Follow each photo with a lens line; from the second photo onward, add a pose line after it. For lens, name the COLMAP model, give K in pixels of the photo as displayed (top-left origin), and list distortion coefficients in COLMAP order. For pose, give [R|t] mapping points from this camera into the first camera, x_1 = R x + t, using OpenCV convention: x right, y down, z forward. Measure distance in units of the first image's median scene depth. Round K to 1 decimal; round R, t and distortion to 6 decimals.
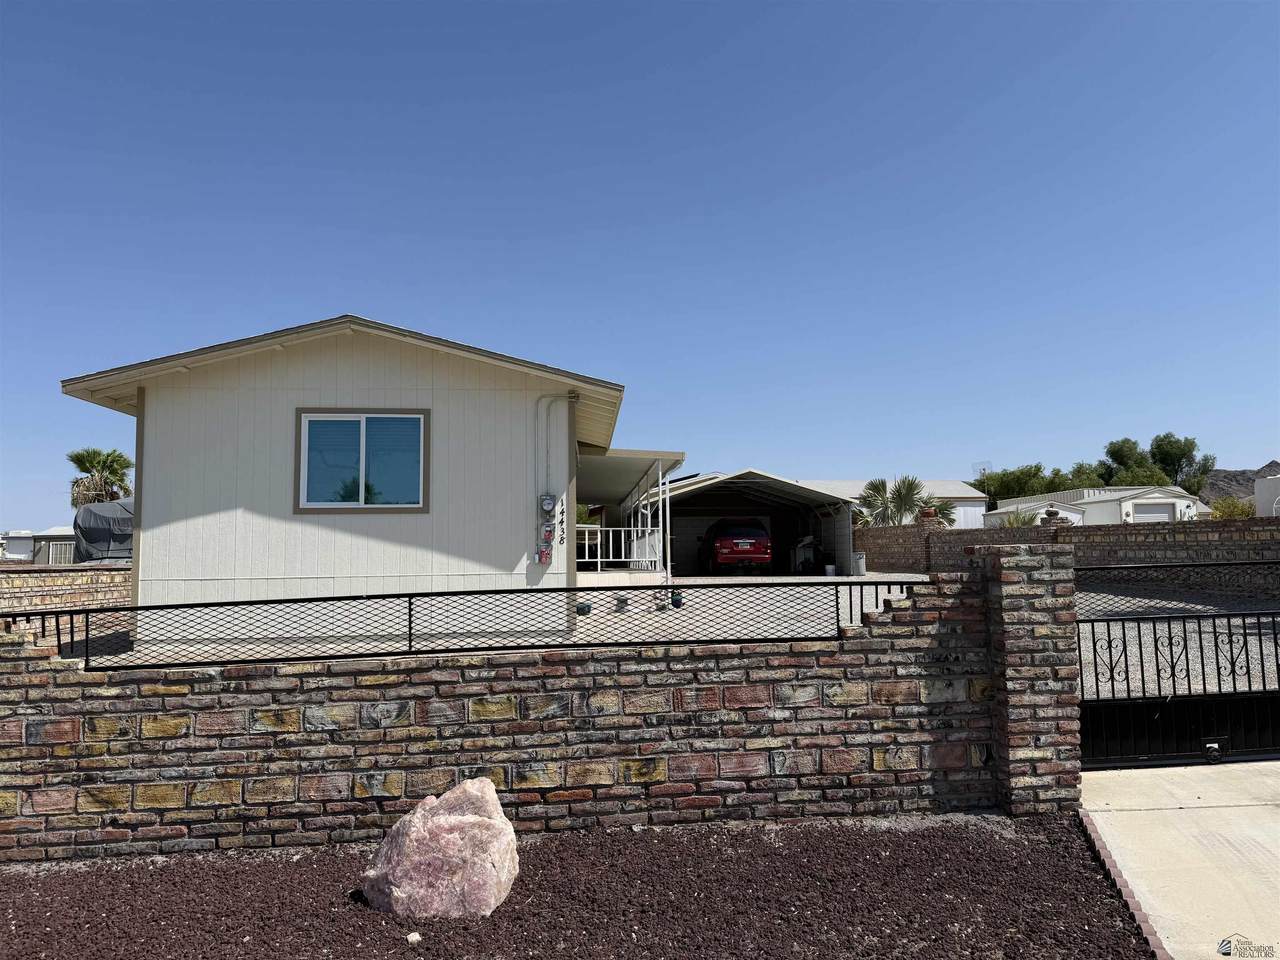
lens RADIAL K [[904.1, 0, 640.7], [0, 904.1, 429.9], [0, 0, 1]] dist [0.084947, -0.136945]
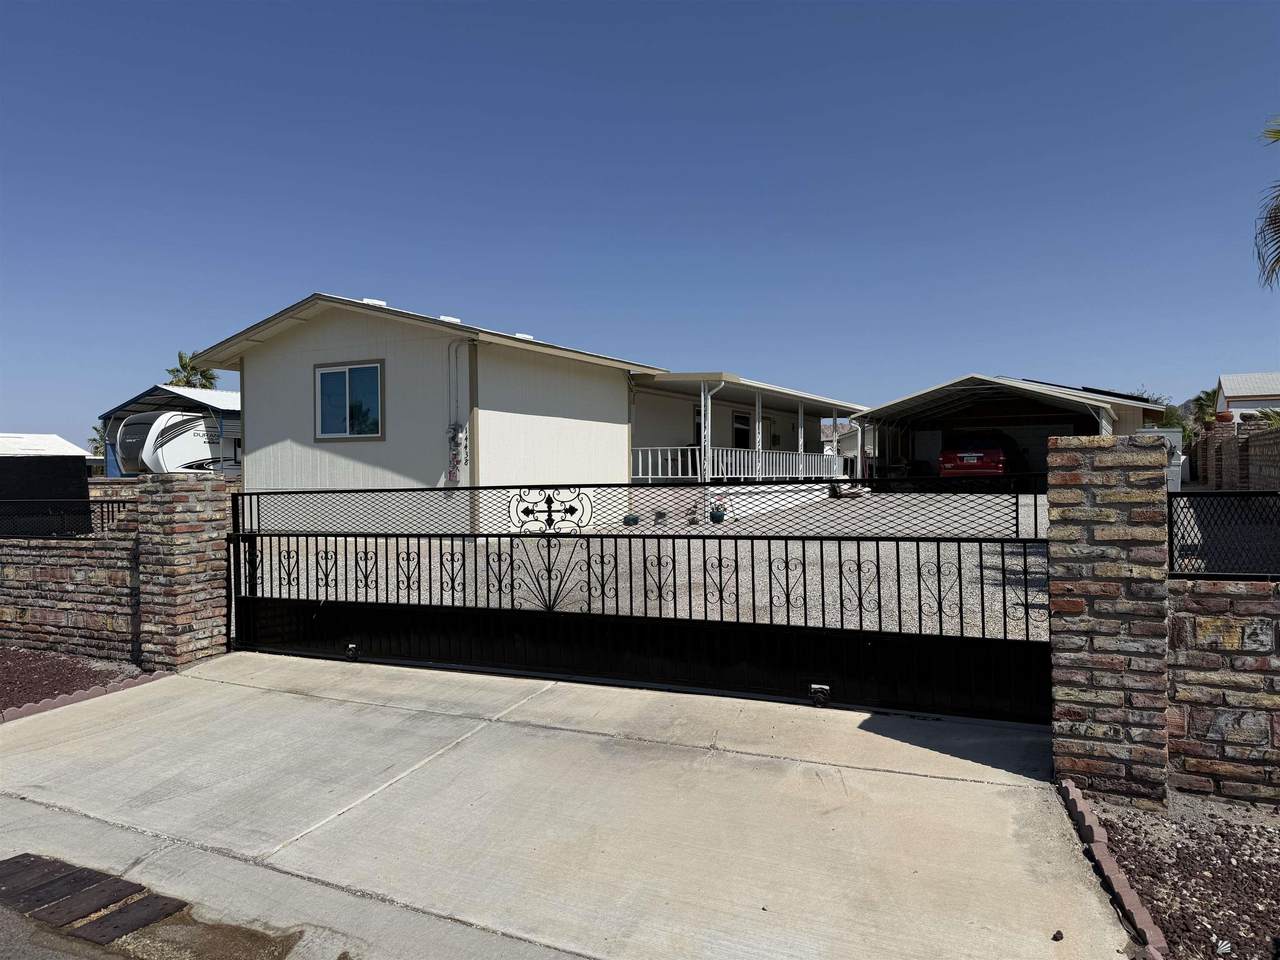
lens RADIAL K [[904.1, 0, 640.7], [0, 904.1, 429.9], [0, 0, 1]] dist [0.084947, -0.136945]
pose [[0.841849, -0.022707, -0.539235, 1.582146], [0.075367, 0.994271, 0.075794, 0.013409], [0.534425, -0.104448, 0.838737, 0.251685]]
